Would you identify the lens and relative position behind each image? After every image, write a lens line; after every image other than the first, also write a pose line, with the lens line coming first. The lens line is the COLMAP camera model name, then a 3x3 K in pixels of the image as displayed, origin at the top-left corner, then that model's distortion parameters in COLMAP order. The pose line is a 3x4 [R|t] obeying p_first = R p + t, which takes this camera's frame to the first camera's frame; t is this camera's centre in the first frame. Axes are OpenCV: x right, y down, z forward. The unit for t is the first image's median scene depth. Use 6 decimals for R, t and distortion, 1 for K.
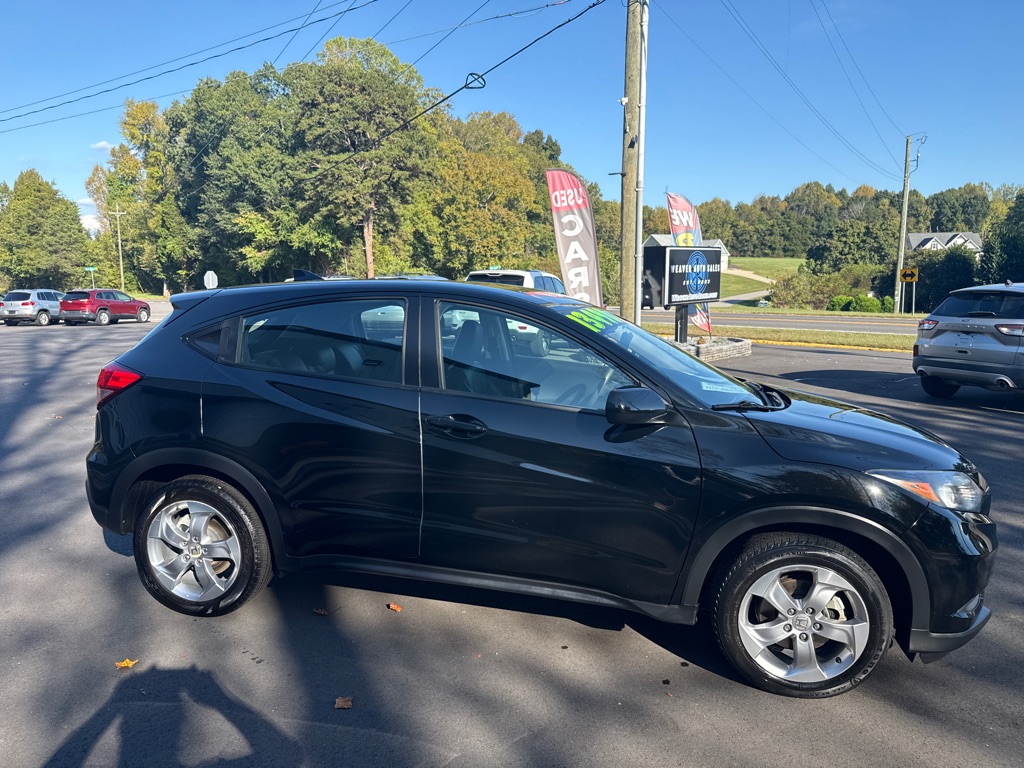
lens RADIAL K [[736.2, 0, 512.0], [0, 736.2, 384.0], [0, 0, 1]] dist [0.036095, -0.062980]
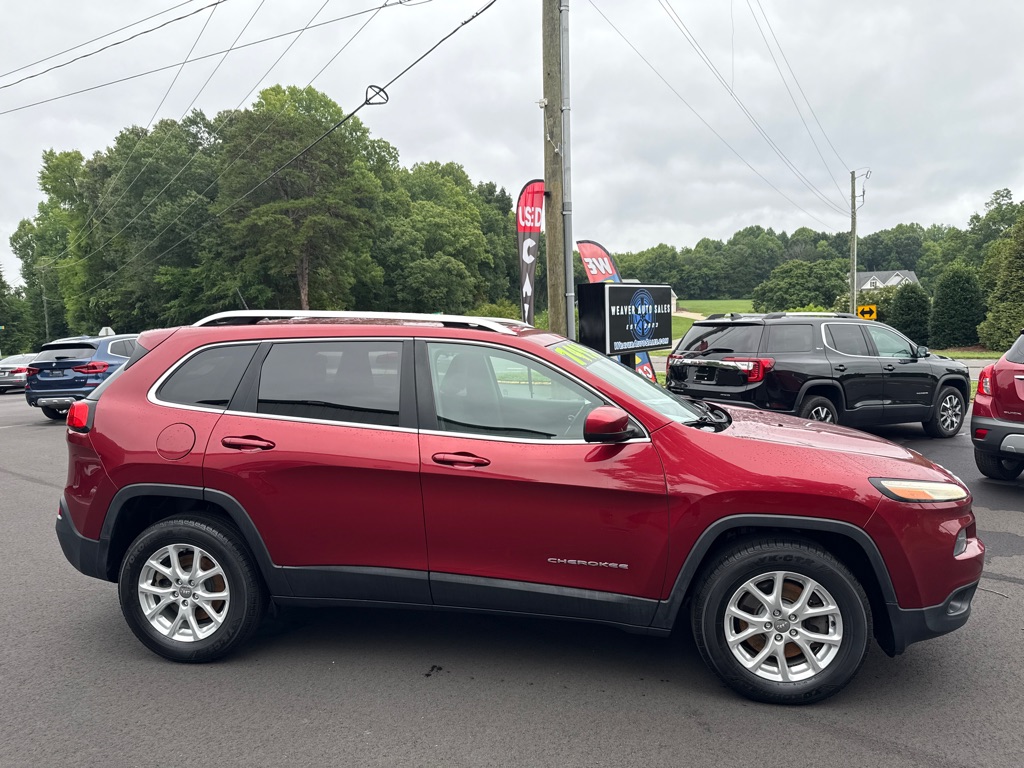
lens RADIAL K [[720.3, 0, 512.3], [0, 720.3, 396.6], [0, 0, 1]] dist [0.096882, -0.132167]
pose [[0.997869, -0.031139, 0.057345, 0.014137], [0.033723, 0.998434, -0.044646, -0.007065], [-0.055865, 0.046484, 0.997356, 0.051869]]
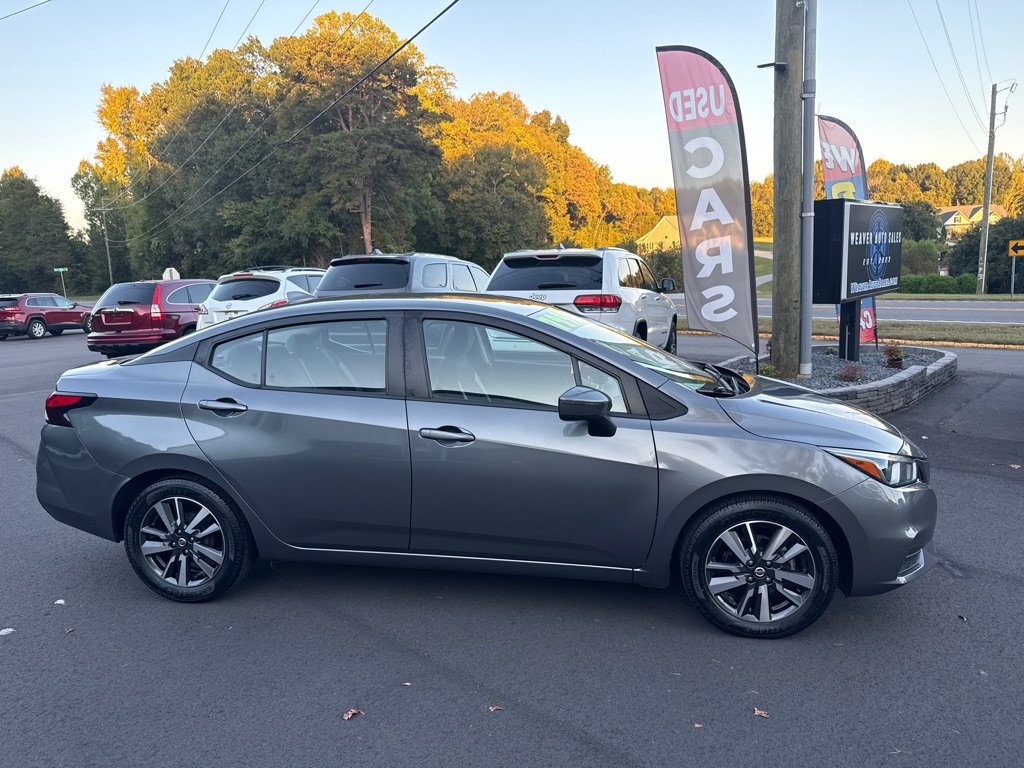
lens RADIAL K [[731.0, 0, 512.0], [0, 731.0, 384.0], [0, 0, 1]] dist [0.035492, -0.061298]
pose [[0.999516, -0.028146, -0.013232, -0.011011], [0.028360, 0.999465, 0.016292, -0.014046], [0.012766, -0.016660, 0.999780, 0.099848]]
